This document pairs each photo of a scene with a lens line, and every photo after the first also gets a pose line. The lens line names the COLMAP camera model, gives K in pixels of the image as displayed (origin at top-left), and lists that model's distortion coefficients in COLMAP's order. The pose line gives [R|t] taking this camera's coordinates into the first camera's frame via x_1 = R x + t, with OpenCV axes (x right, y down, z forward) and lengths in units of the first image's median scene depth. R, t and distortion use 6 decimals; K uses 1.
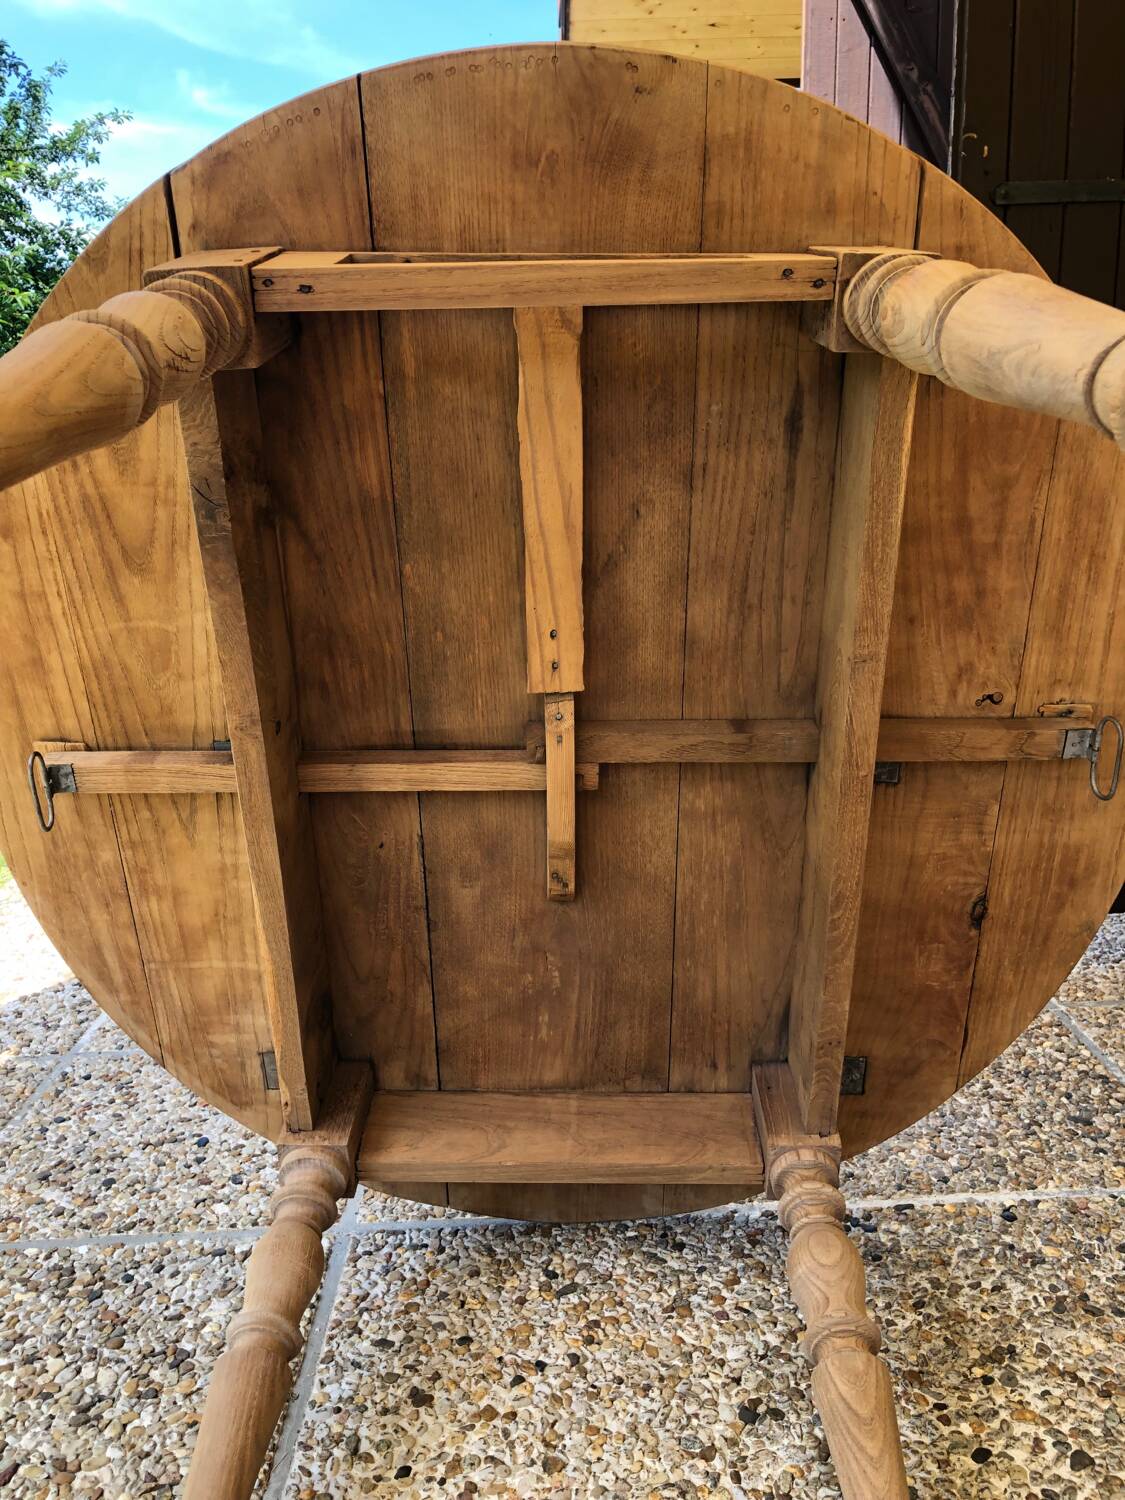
lens RADIAL K [[1226.3, 0, 571.7], [0, 1226.3, 748.6], [0, 0, 1]] dist [0.004582, 0.011968]
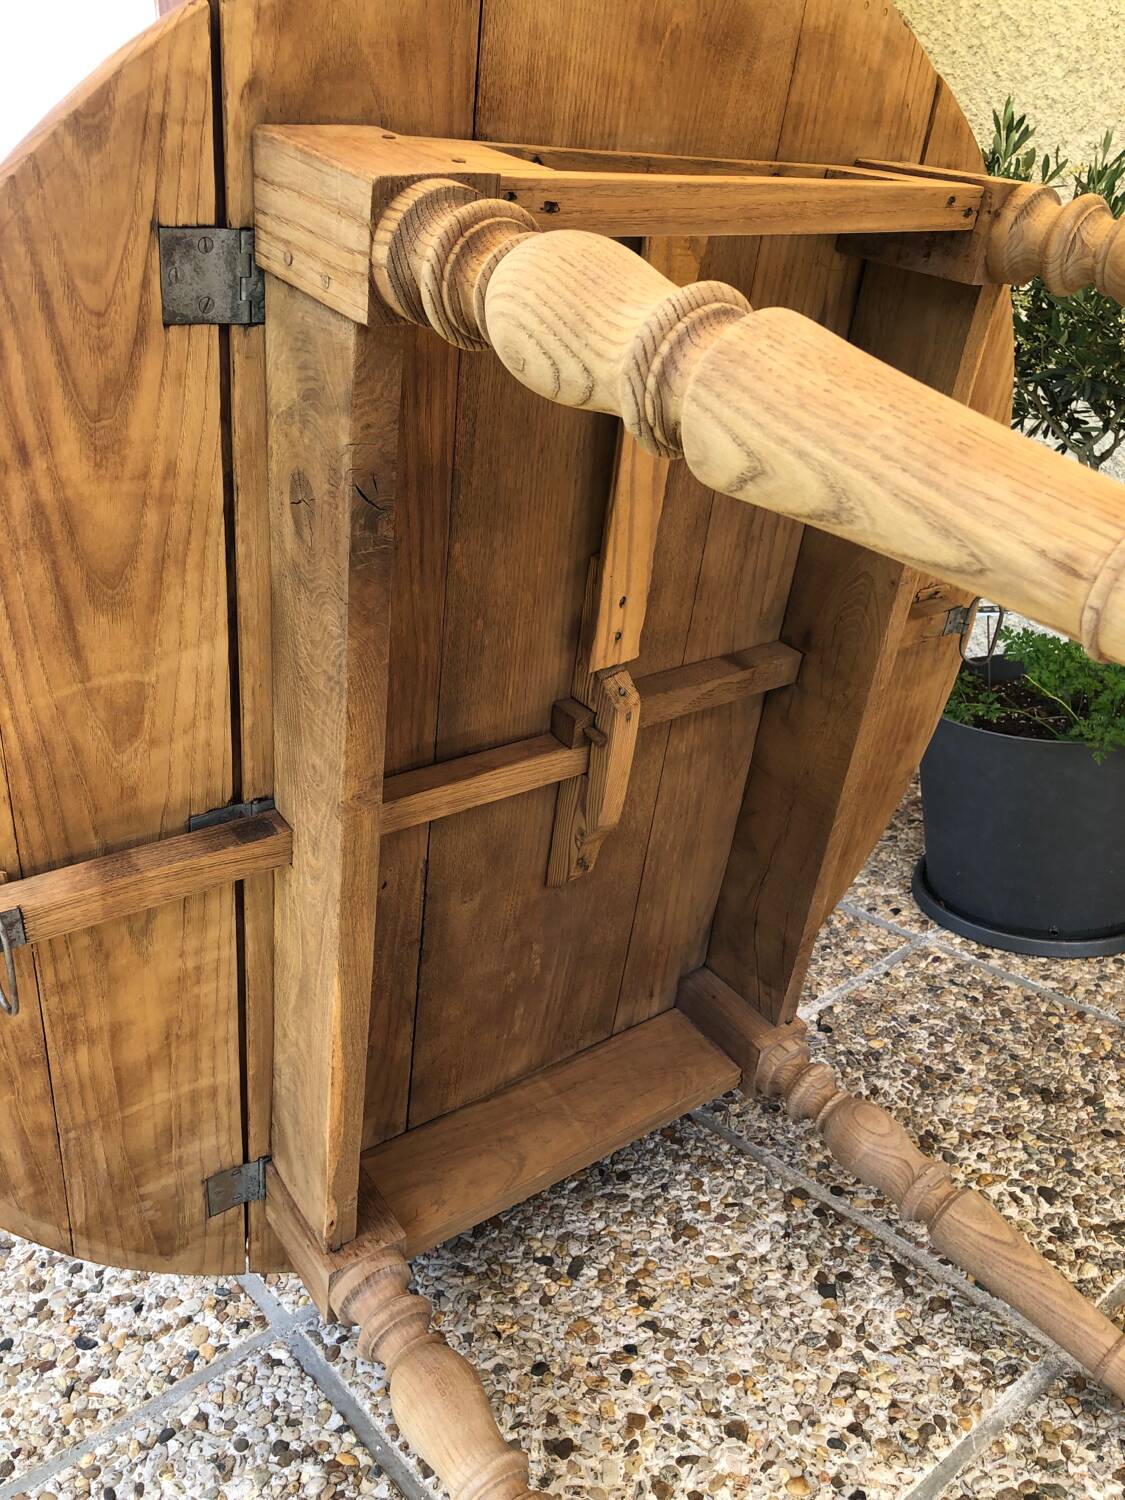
lens RADIAL K [[1226.3, 0, 571.7], [0, 1226.3, 748.6], [0, 0, 1]] dist [0.004582, 0.011968]
pose [[0.787733, -0.229254, 0.571768, -0.528825], [0.153102, 0.971907, 0.178762, -0.142826], [-0.596688, -0.053278, 0.800703, 0.292659]]
